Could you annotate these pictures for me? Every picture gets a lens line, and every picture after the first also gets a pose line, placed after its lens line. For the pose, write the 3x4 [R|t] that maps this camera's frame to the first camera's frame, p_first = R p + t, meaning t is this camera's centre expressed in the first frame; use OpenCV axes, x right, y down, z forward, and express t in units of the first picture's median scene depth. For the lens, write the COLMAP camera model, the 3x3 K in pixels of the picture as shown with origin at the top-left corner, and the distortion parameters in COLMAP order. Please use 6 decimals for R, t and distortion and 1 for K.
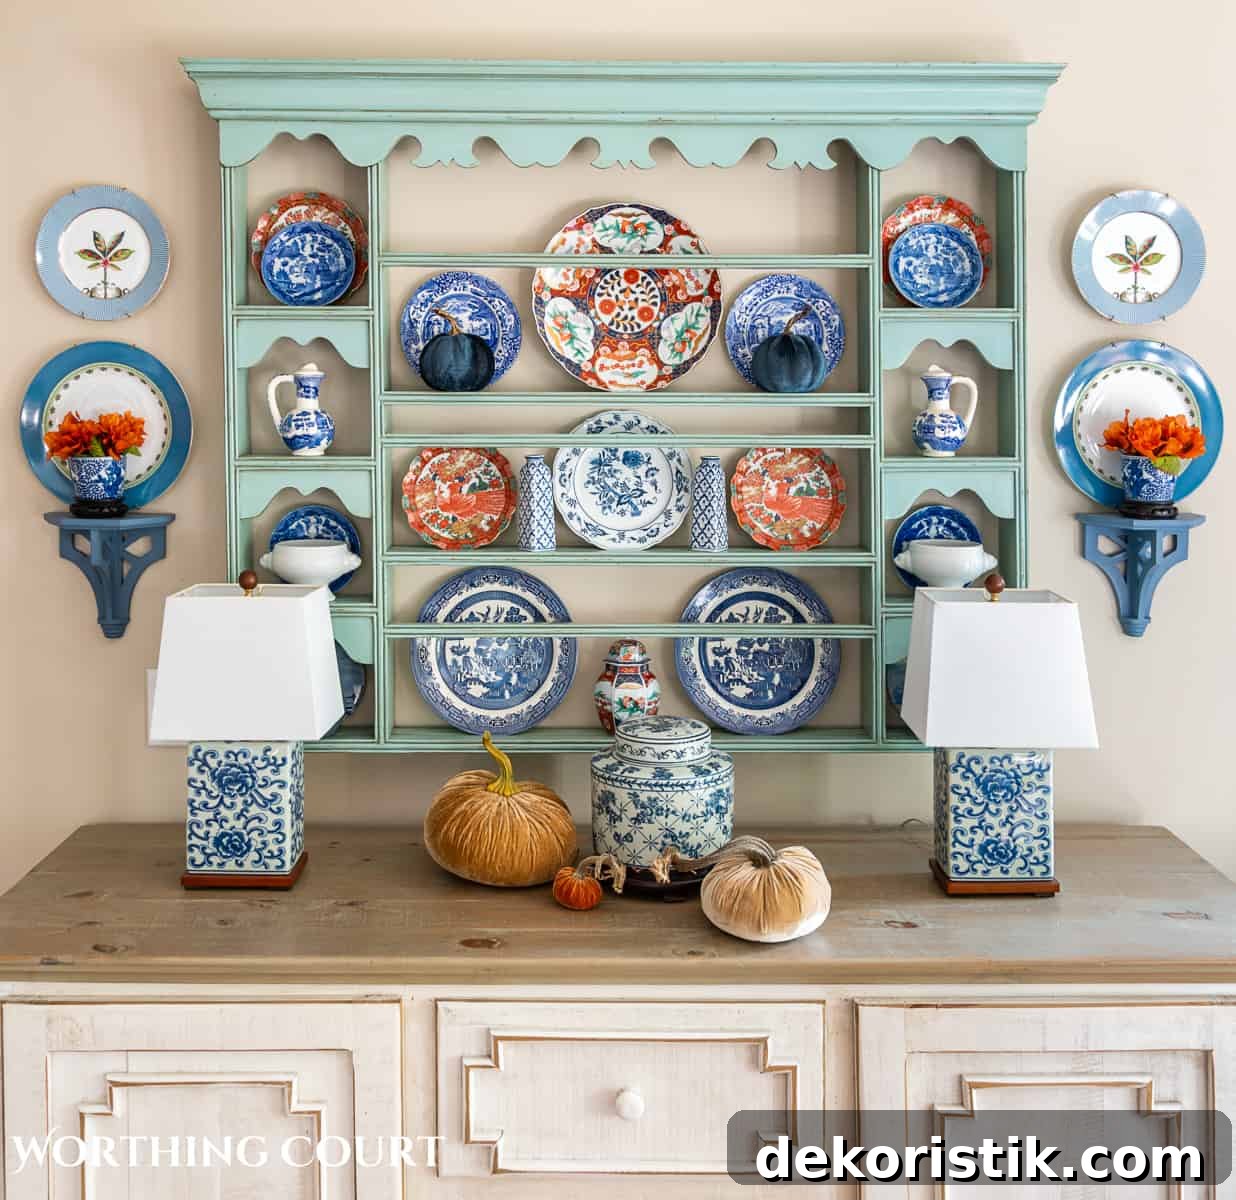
lens RADIAL K [[1572.3, 0, 618.0], [0, 1572.3, 600.0], [0, 0, 1]] dist [0.026284, -0.003127]
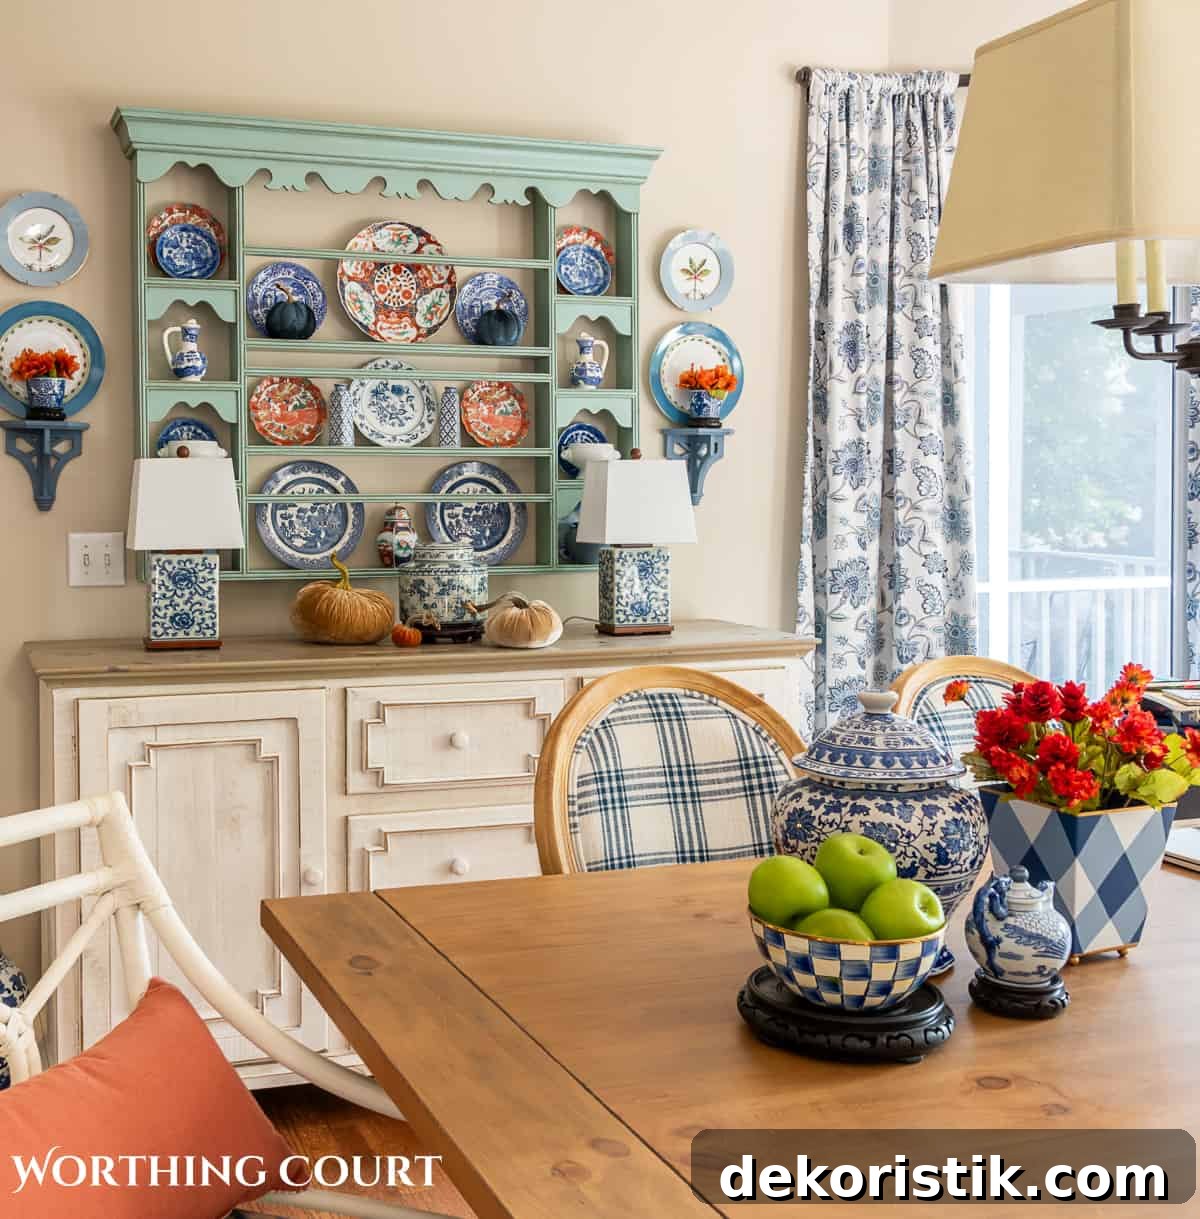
lens RADIAL K [[1101.9, 0, 600.0], [0, 1101.9, 609.5], [0, 0, 1]] dist [0.002723, 0.000860]
pose [[0.964610, -0.044990, 0.259813, -0.096683], [0.026606, 0.996914, 0.073849, 0.055737], [-0.262334, -0.064322, 0.962831, -0.132021]]
